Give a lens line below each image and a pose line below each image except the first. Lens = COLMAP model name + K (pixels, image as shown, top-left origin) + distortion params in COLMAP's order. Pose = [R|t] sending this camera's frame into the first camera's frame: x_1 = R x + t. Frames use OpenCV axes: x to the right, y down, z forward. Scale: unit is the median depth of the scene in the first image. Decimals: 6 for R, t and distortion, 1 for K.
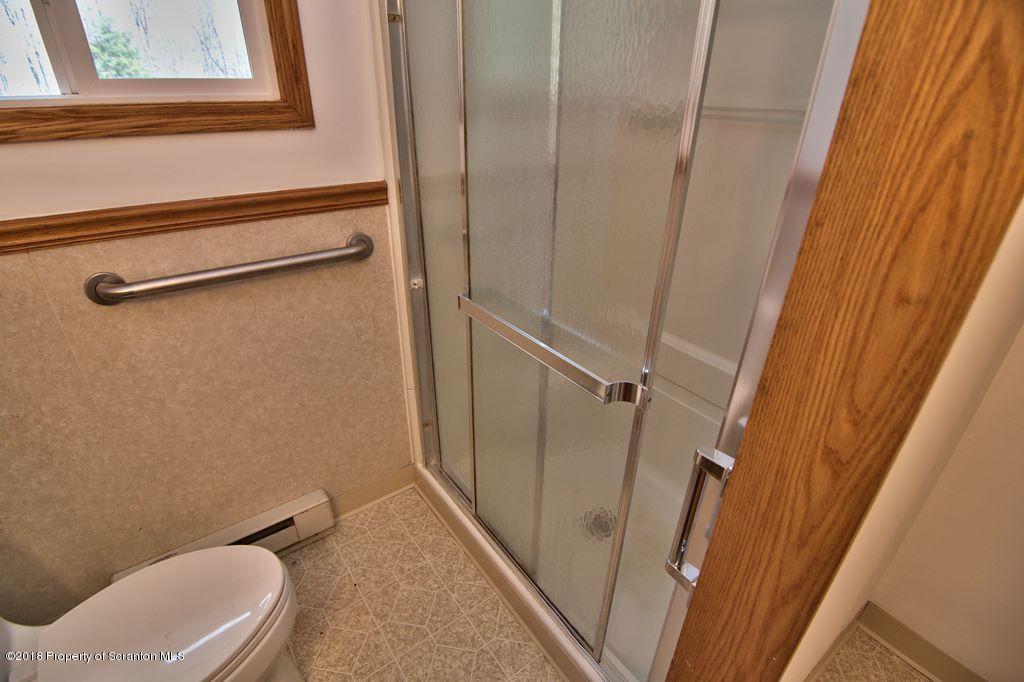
lens RADIAL K [[487.6, 0, 509.3], [0, 487.6, 347.4], [0, 0, 1]] dist [-0.008324, -0.009635]
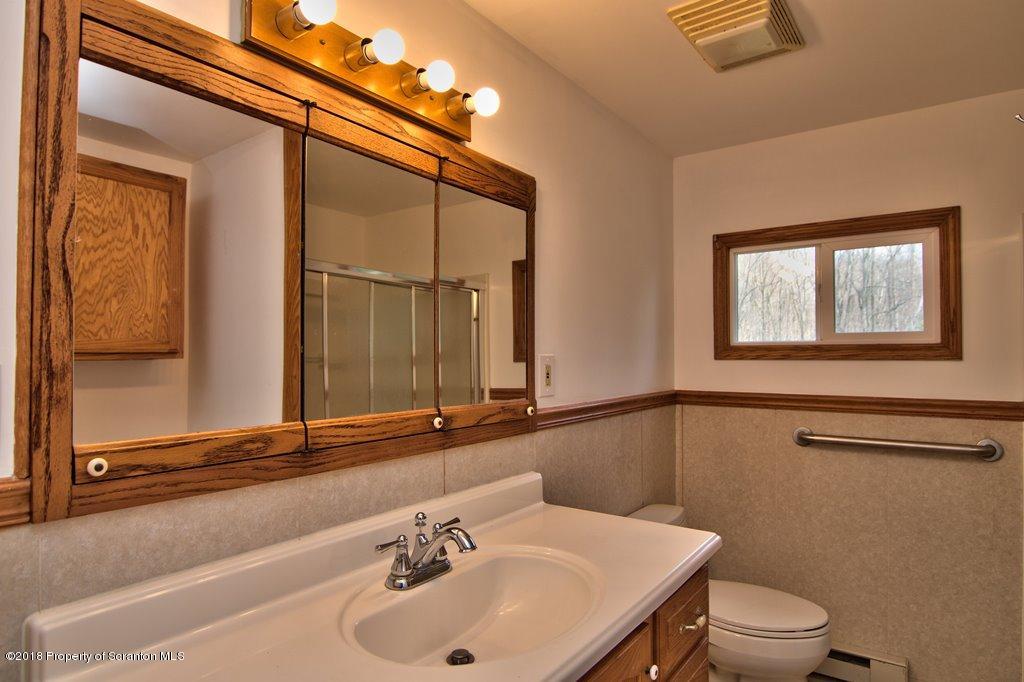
lens RADIAL K [[556.7, 0, 510.5], [0, 556.7, 340.0], [0, 0, 1]] dist [-0.031174, -0.000820]
pose [[0.304045, -0.036127, -0.951972, 0.650653], [-0.444478, 0.878470, -0.175297, 0.330556], [0.842612, 0.476429, 0.251037, -0.493171]]
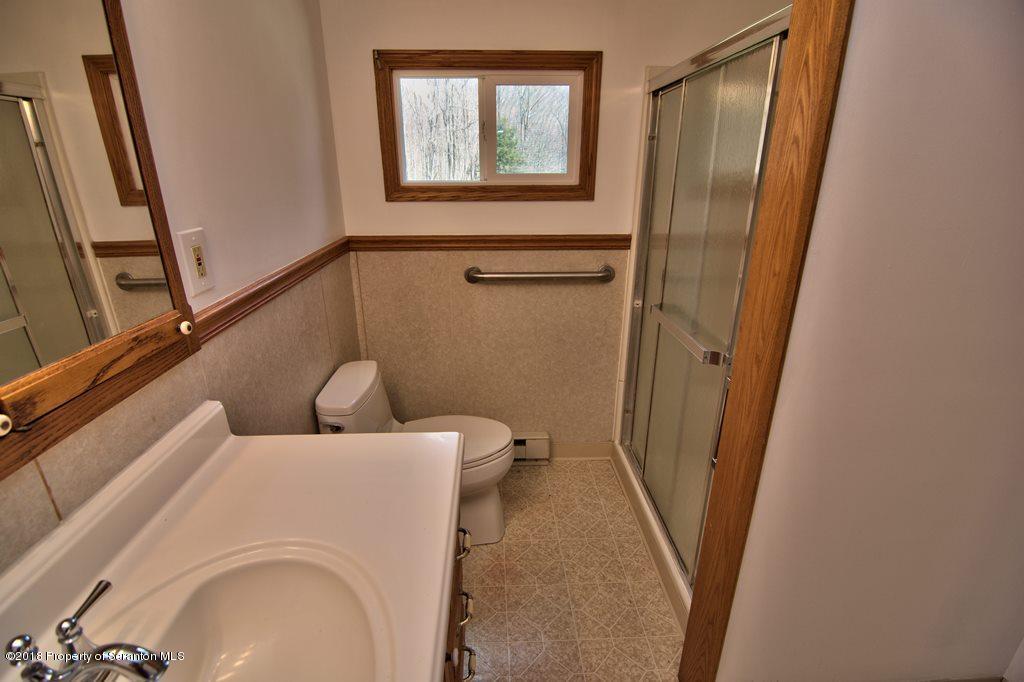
lens RADIAL K [[487.6, 0, 511.8], [0, 487.6, 350.0], [0, 0, 1]] dist [-0.008324, -0.009635]
pose [[0.829135, 0.183628, -0.528030, 0.322901], [-0.253656, 0.965265, -0.062621, 0.209734], [0.498190, 0.185860, 0.846914, -0.439535]]
